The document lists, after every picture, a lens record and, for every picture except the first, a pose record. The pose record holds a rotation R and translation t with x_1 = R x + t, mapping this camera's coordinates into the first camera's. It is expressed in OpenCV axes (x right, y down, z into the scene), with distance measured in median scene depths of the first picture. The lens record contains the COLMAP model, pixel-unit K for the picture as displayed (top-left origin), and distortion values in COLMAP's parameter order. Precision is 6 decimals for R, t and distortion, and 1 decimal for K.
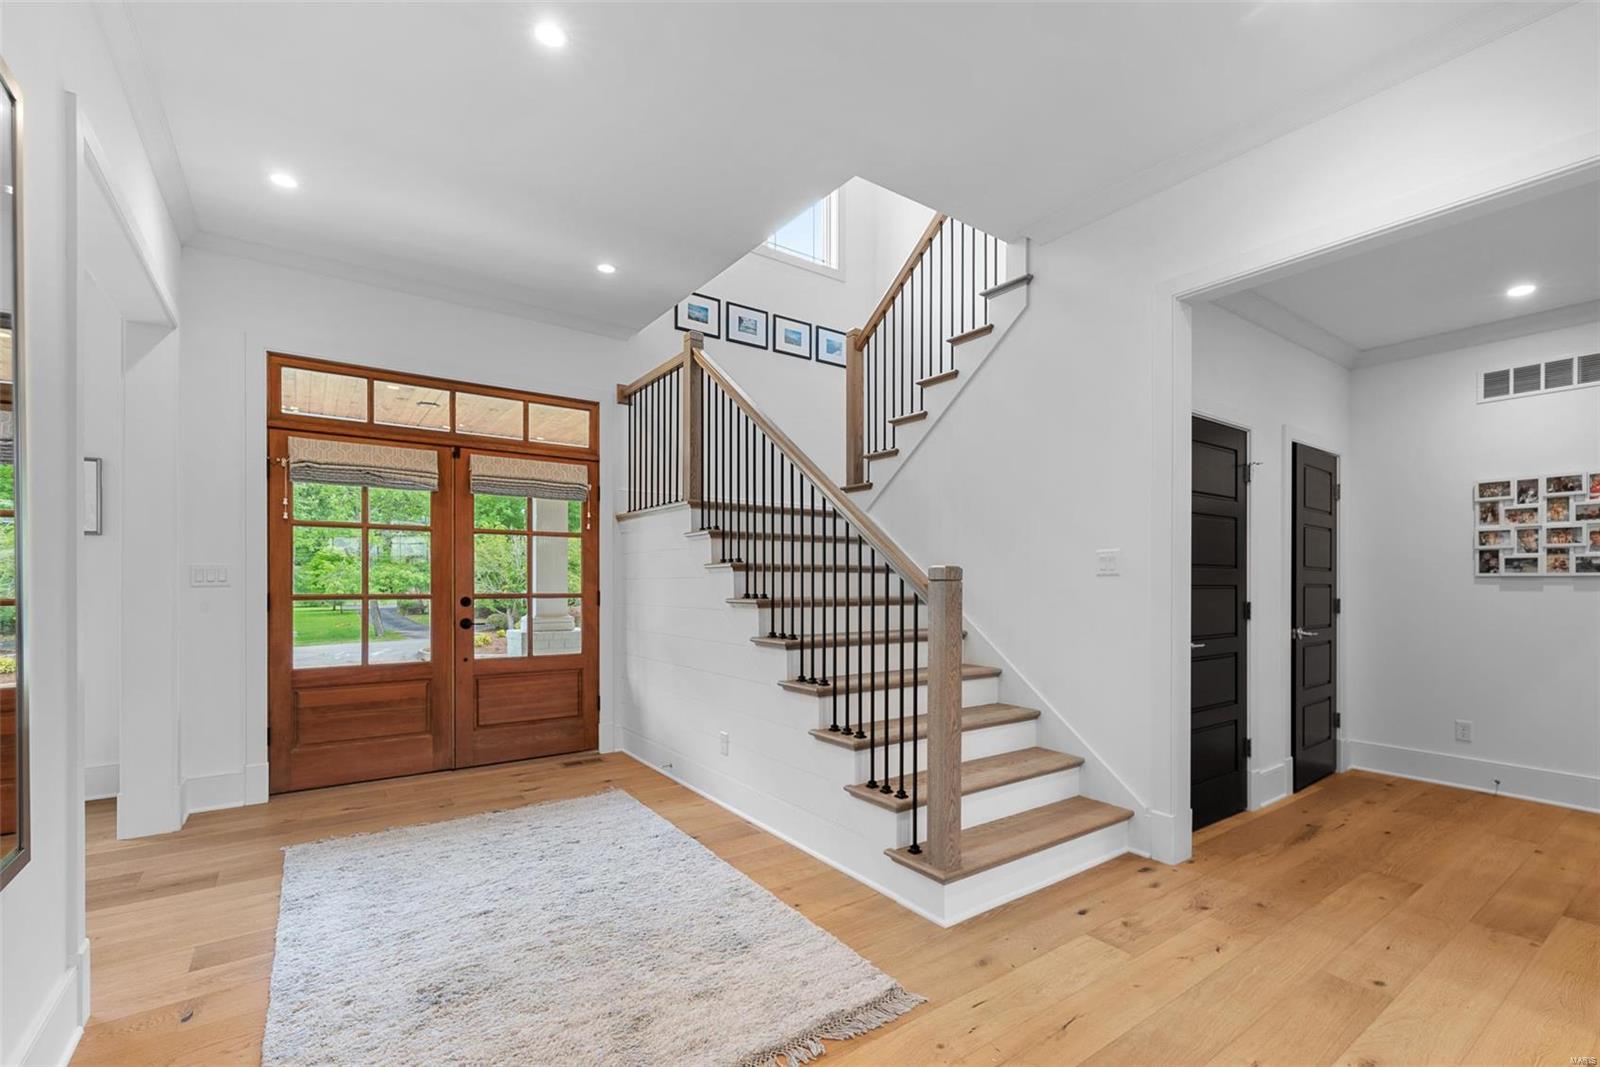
lens RADIAL K [[703.5, 0, 824.8], [0, 703.5, 585.3], [0, 0, 1]] dist [0.006280, -0.002302]
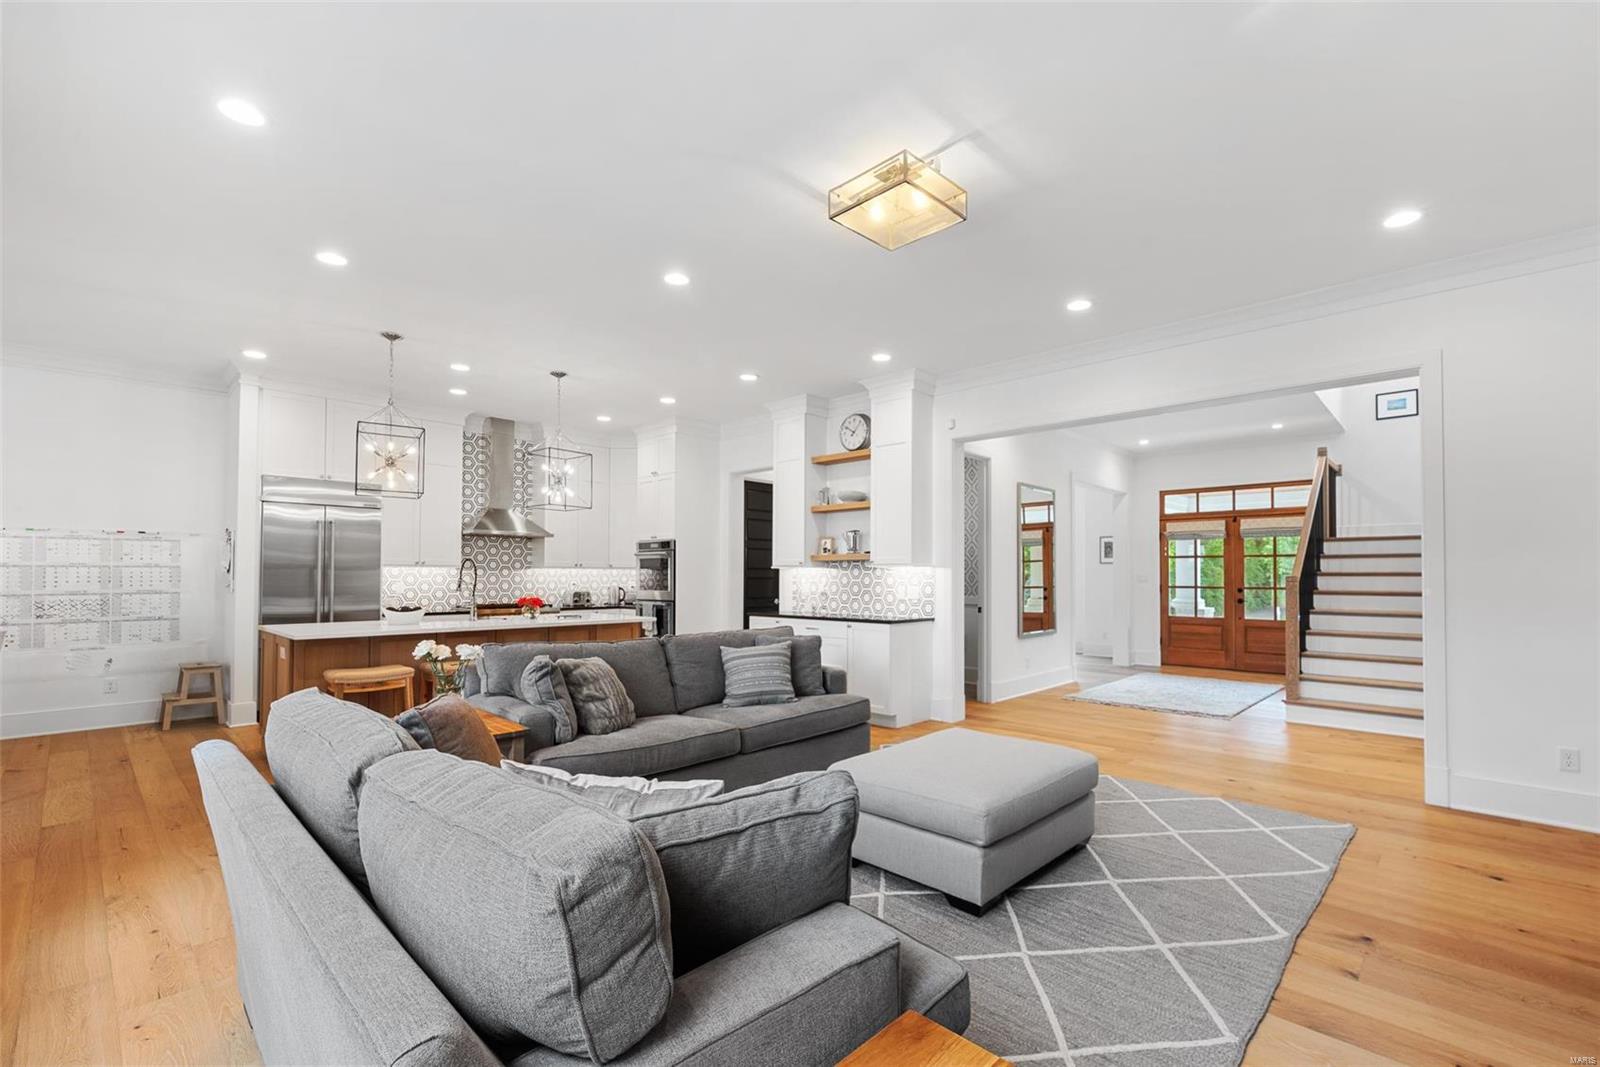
lens RADIAL K [[703.5, 0, 819.3], [0, 703.5, 560.2], [0, 0, 1]] dist [0.006280, -0.002302]
pose [[0.177867, -0.022739, -0.983792, 1.352831], [-0.003726, 0.999710, -0.023780, -0.012513], [0.984048, 0.007895, 0.177731, -0.605114]]
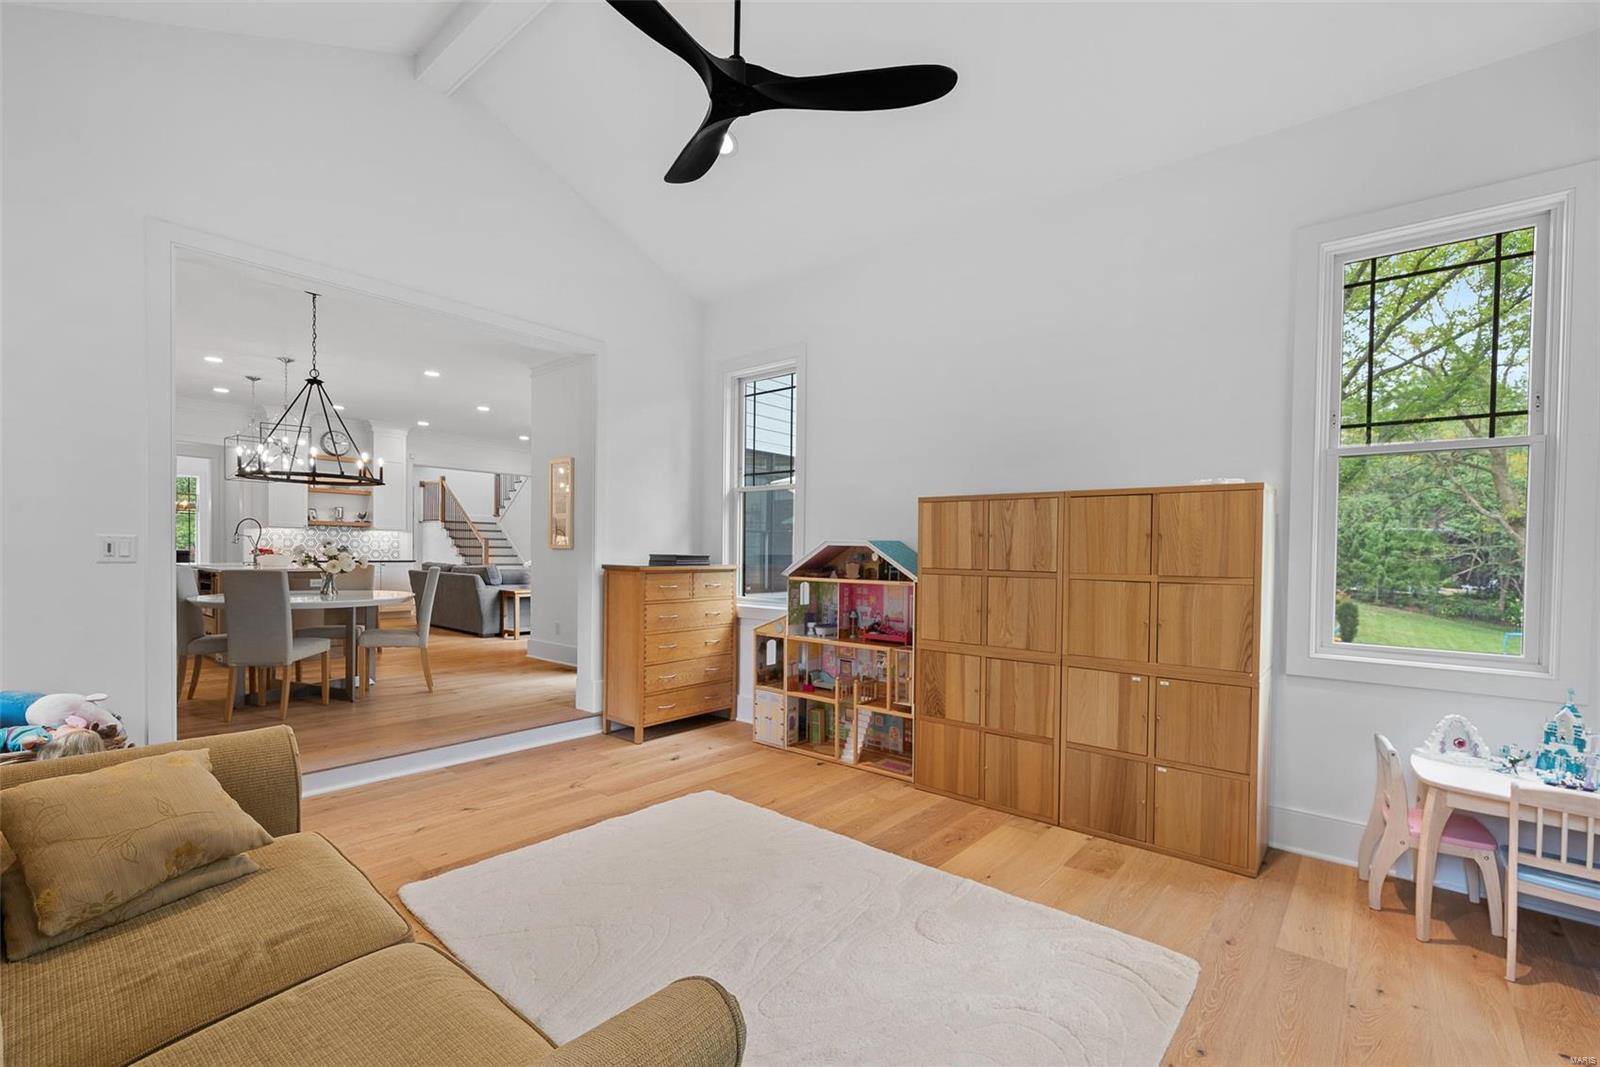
lens RADIAL K [[703.5, 0, 830.0], [0, 703.5, 562.6], [0, 0, 1]] dist [0.006280, -0.002302]
pose [[0.969333, 0.007014, 0.245651, 0.881732], [-0.011545, 0.999789, 0.017009, 0.018649], [-0.245479, -0.019323, 0.969209, -3.114486]]
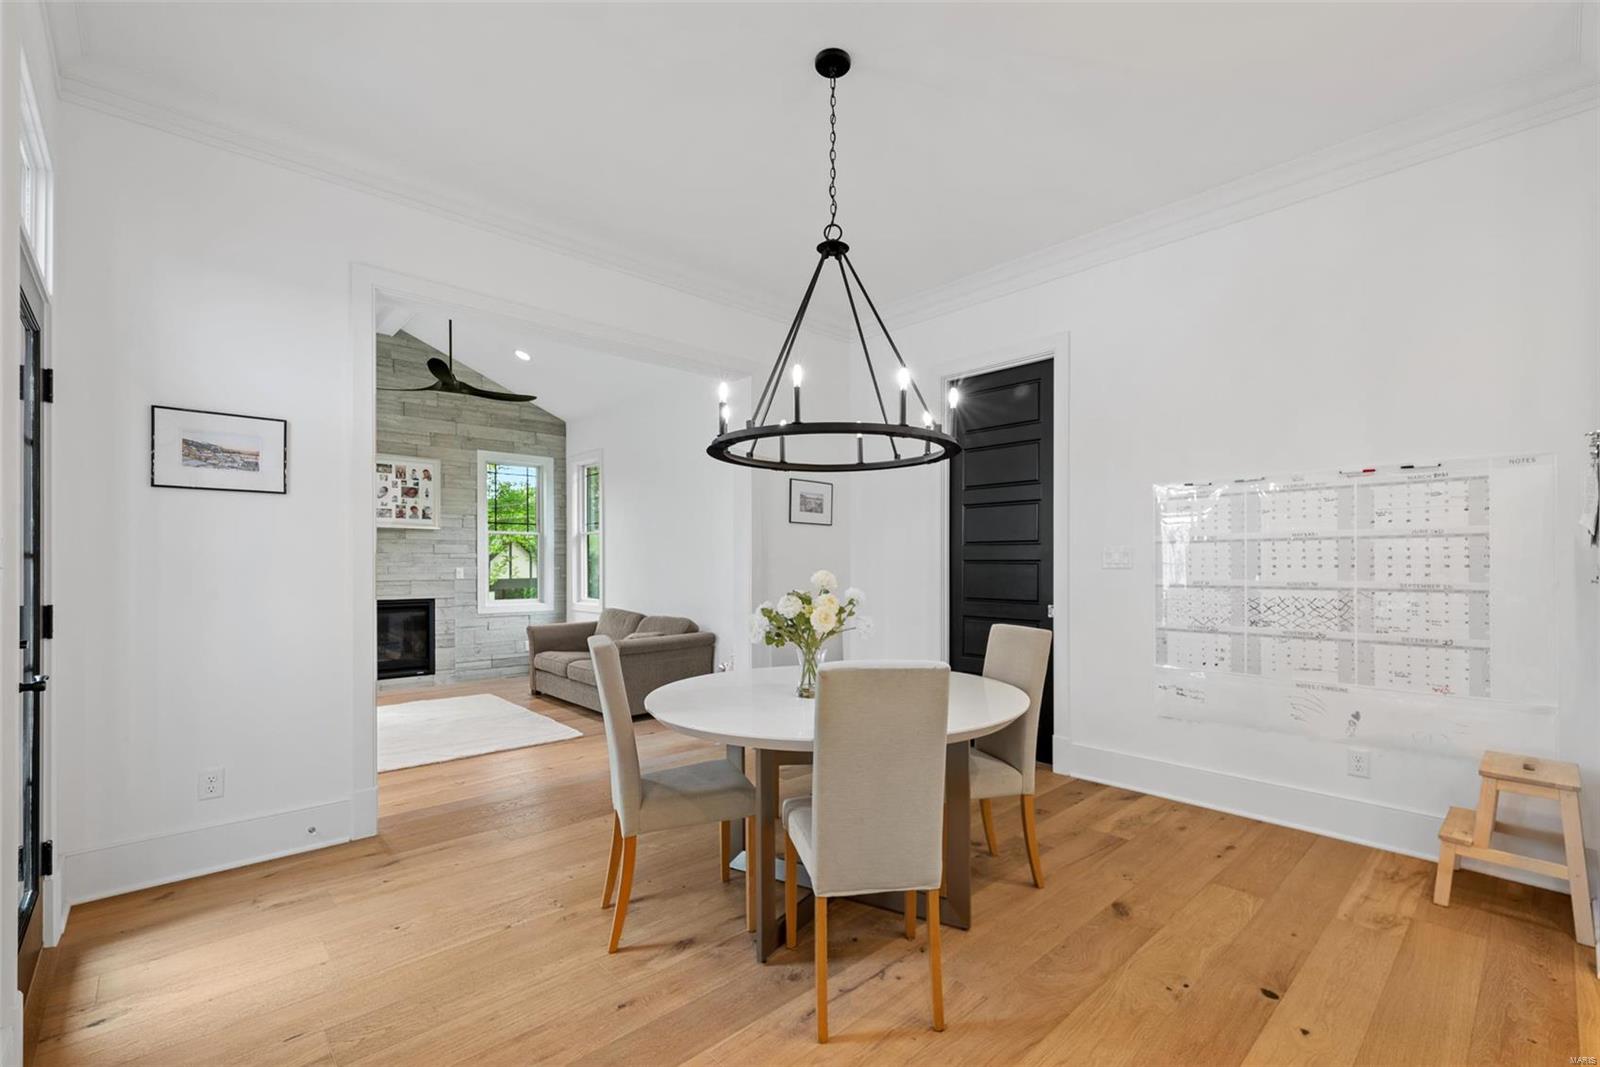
lens RADIAL K [[703.5, 0, 827.9], [0, 703.5, 561.9], [0, 0, 1]] dist [0.006280, -0.002302]
pose [[-0.992396, -0.000253, -0.123085, 0.380535], [-0.000084, 0.999999, -0.001383, -0.001776], [0.123085, -0.001362, -0.992395, -1.064328]]
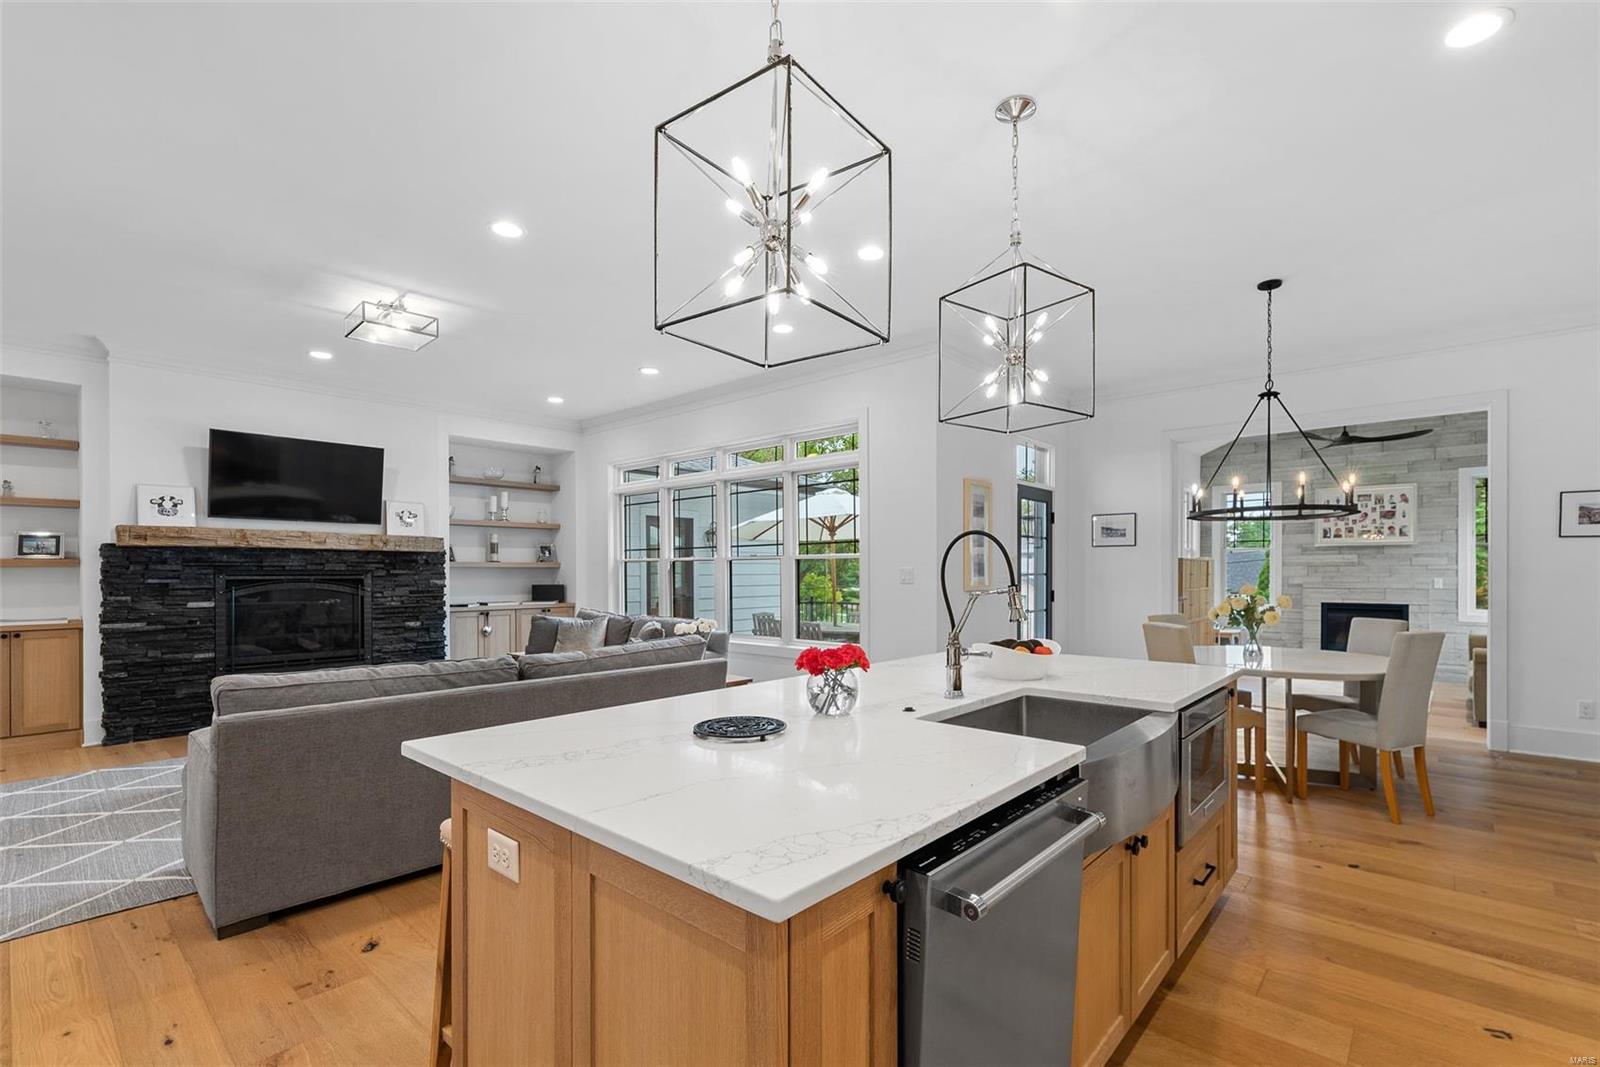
lens RADIAL K [[703.5, 0, 821.5], [0, 703.5, 574.8], [0, 0, 1]] dist [0.006280, -0.002302]
pose [[-0.211198, -0.005672, 0.977427, -0.562288], [0.003197, 0.999974, 0.006494, -0.017675], [-0.977438, 0.004496, -0.211175, -0.813342]]
